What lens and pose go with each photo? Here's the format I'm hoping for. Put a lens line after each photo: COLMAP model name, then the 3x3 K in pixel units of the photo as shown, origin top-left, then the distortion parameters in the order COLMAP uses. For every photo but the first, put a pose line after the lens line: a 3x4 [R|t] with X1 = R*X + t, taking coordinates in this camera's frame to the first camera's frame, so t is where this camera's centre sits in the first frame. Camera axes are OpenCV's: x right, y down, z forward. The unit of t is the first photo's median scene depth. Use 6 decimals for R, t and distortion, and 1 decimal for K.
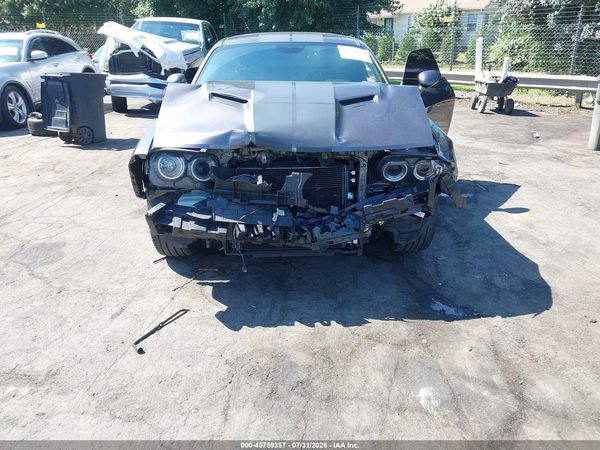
lens RADIAL K [[491.0, 0, 301.4], [0, 491.0, 237.0], [0, 0, 1]] dist [0.132817, -0.001576]
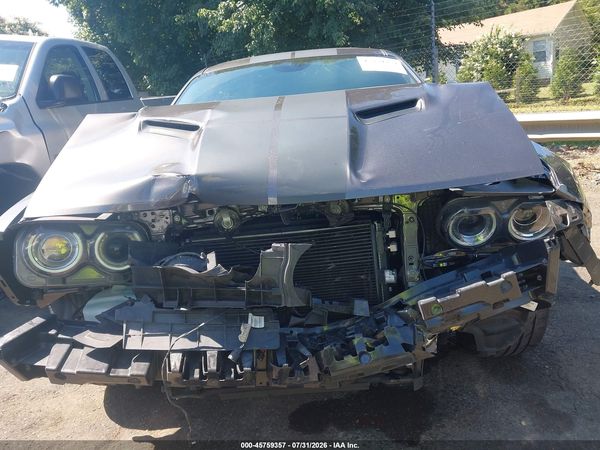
lens RADIAL K [[478.6, 0, 300.0], [0, 478.6, 225.0], [0, 0, 1]] dist [0.006015, -0.004095]
pose [[0.992113, -0.073426, -0.101588, 0.061394], [0.059457, 0.989157, -0.134287, -0.078586], [0.110347, 0.127188, 0.985721, 0.485820]]
